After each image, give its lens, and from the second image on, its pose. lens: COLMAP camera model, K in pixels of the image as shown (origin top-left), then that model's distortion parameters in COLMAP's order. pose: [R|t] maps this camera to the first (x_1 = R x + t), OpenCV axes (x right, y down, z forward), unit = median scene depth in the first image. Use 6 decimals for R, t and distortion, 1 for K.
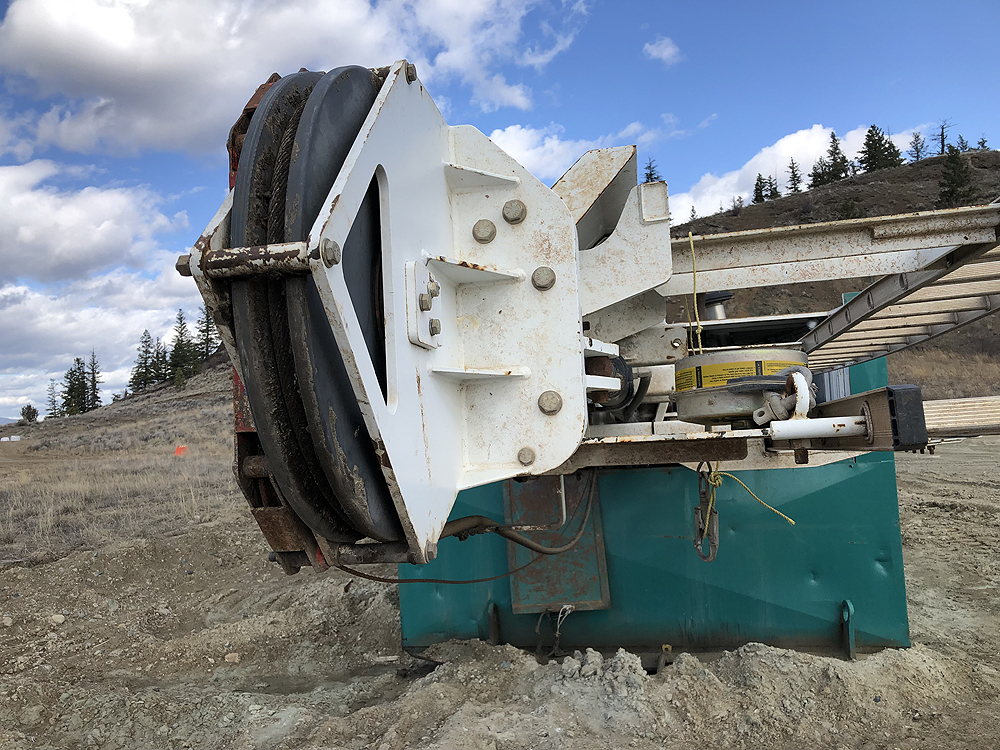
lens RADIAL K [[810.4, 0, 491.9], [0, 810.4, 352.3], [0, 0, 1]] dist [0.010158, -0.005391]
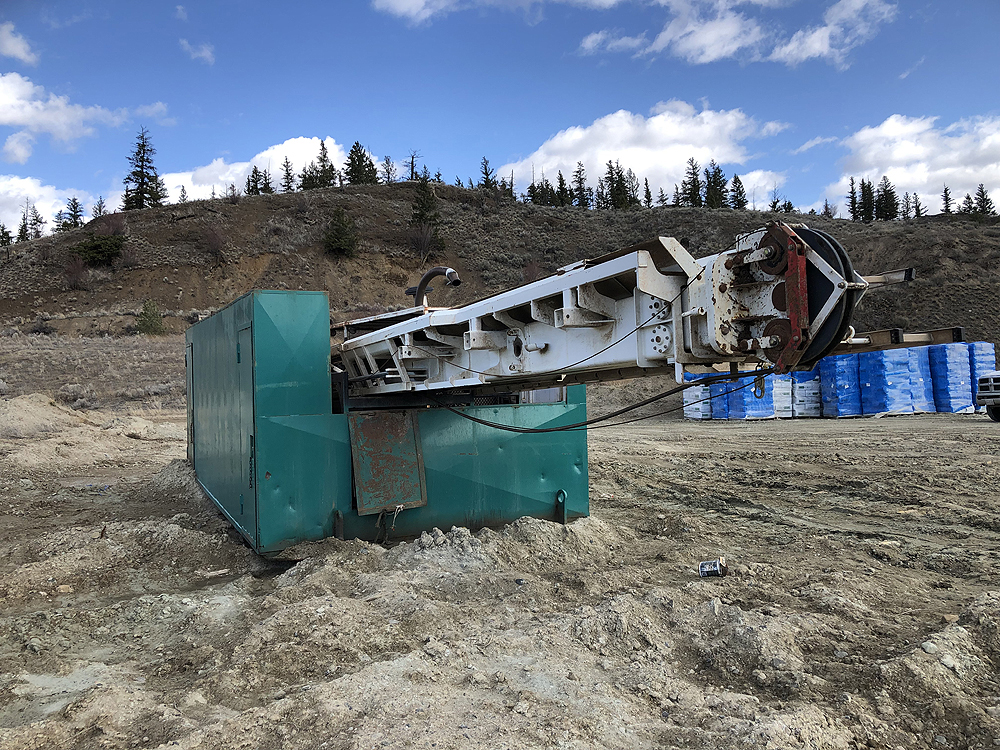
lens RADIAL K [[810.4, 0, 491.9], [0, 810.4, 352.3], [0, 0, 1]] dist [0.010158, -0.005391]
pose [[0.805526, 0.054669, 0.590034, -0.477274], [-0.062716, 0.998008, -0.006847, 0.042894], [-0.589232, -0.031489, 0.807350, -0.147086]]
